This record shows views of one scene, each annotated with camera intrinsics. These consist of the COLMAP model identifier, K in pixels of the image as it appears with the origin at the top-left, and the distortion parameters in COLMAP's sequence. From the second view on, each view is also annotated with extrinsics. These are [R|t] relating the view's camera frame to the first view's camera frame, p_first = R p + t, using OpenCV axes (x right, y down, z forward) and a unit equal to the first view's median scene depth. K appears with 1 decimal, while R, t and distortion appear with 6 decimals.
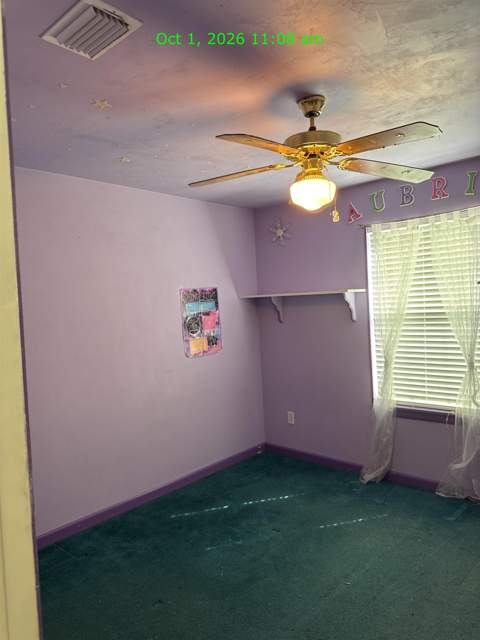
lens RADIAL K [[458.0, 0, 235.0], [0, 458.0, 319.6], [0, 0, 1]] dist [0.045598, -0.041281]
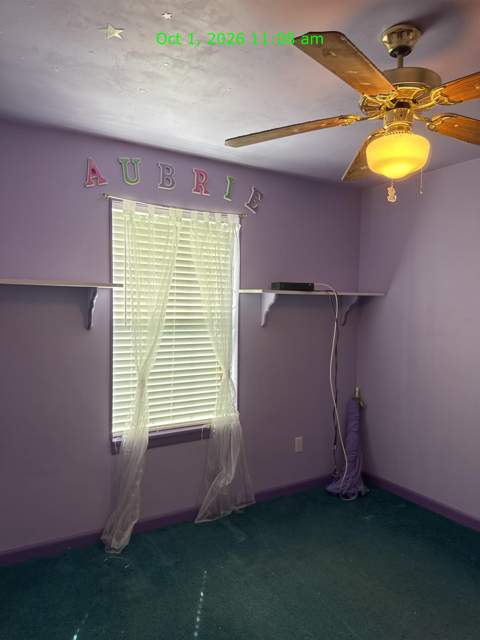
lens RADIAL K [[458.0, 0, 238.9], [0, 458.0, 321.1], [0, 0, 1]] dist [0.045598, -0.041281]
pose [[0.277841, 0.025265, 0.960295, -0.391410], [-0.005697, 0.999680, -0.024653, 0.010350], [-0.960610, 0.001378, 0.277896, 0.652152]]
